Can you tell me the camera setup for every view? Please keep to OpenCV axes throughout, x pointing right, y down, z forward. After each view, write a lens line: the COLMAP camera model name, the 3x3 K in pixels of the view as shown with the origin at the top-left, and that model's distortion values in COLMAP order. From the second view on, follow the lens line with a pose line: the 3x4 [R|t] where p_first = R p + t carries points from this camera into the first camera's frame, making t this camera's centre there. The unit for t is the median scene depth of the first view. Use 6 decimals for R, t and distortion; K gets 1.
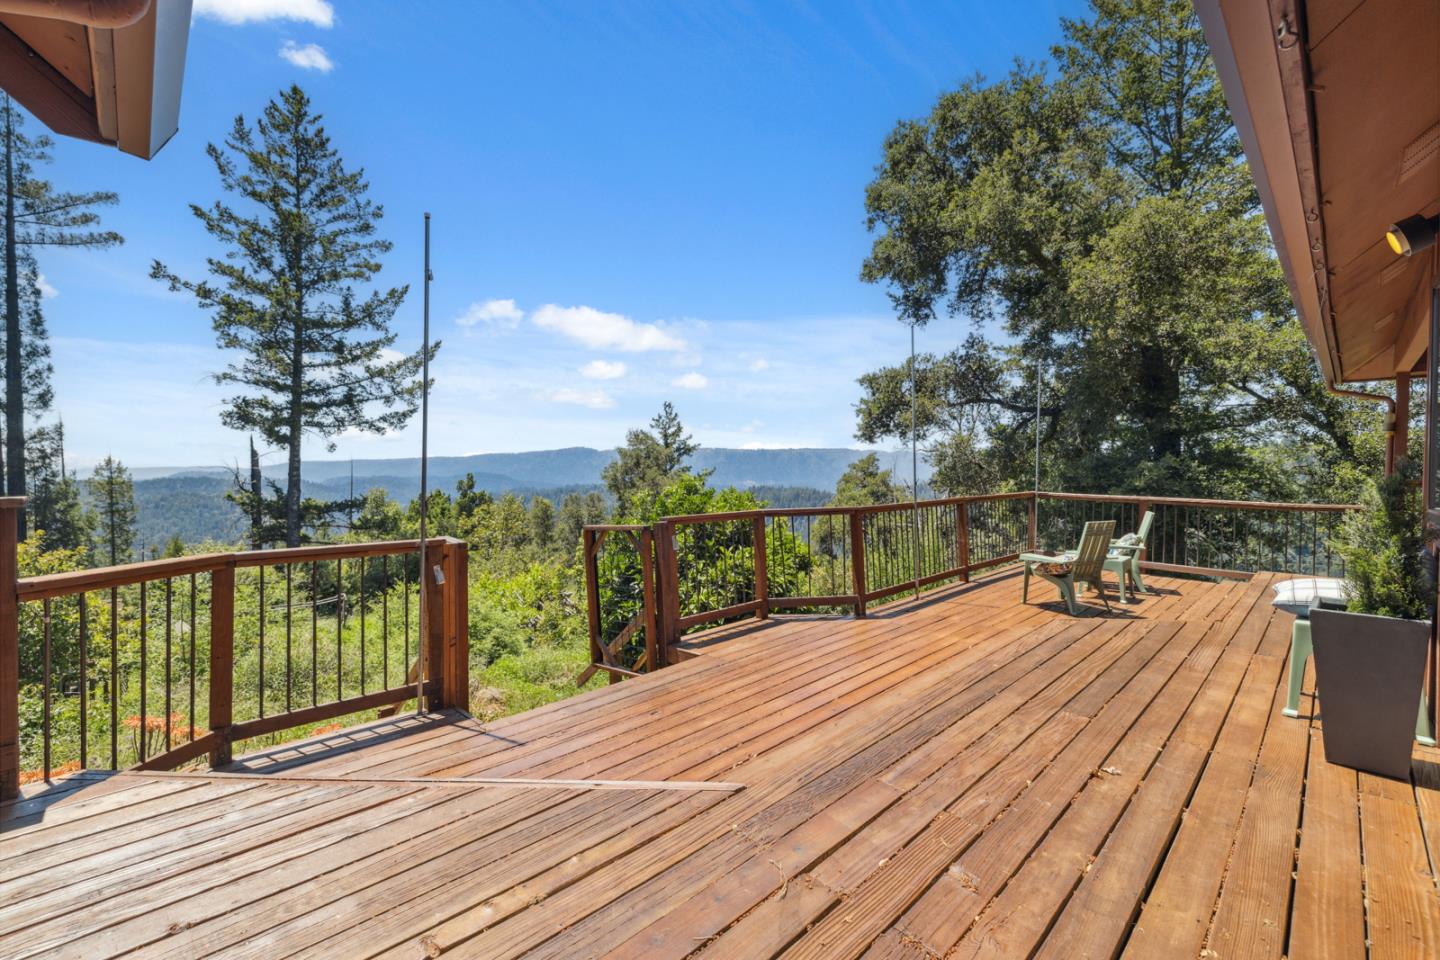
lens RADIAL K [[603.5, 0, 715.3], [0, 603.5, 471.1], [0, 0, 1]] dist [-0.002161, 0.001262]
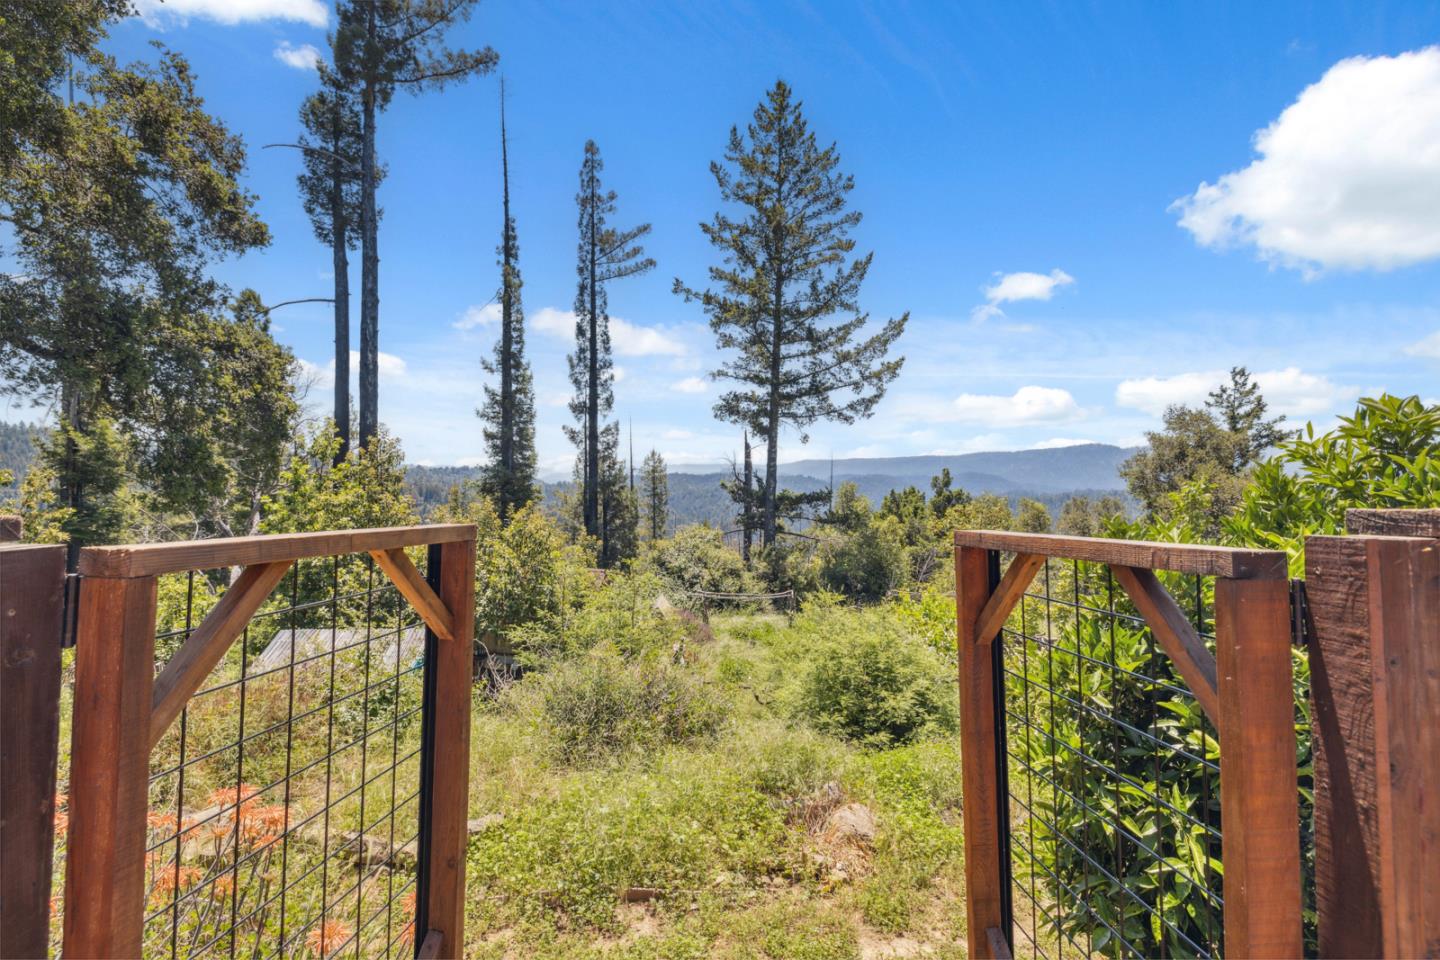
lens RADIAL K [[660.4, 0, 709.0], [0, 660.4, 477.1], [0, 0, 1]] dist [-0.002917, 0.000606]
pose [[0.731992, 0.022490, -0.680942, -0.014554], [-0.015982, 0.999747, 0.015840, 0.009889], [0.681126, -0.000712, 0.732166, 0.109548]]
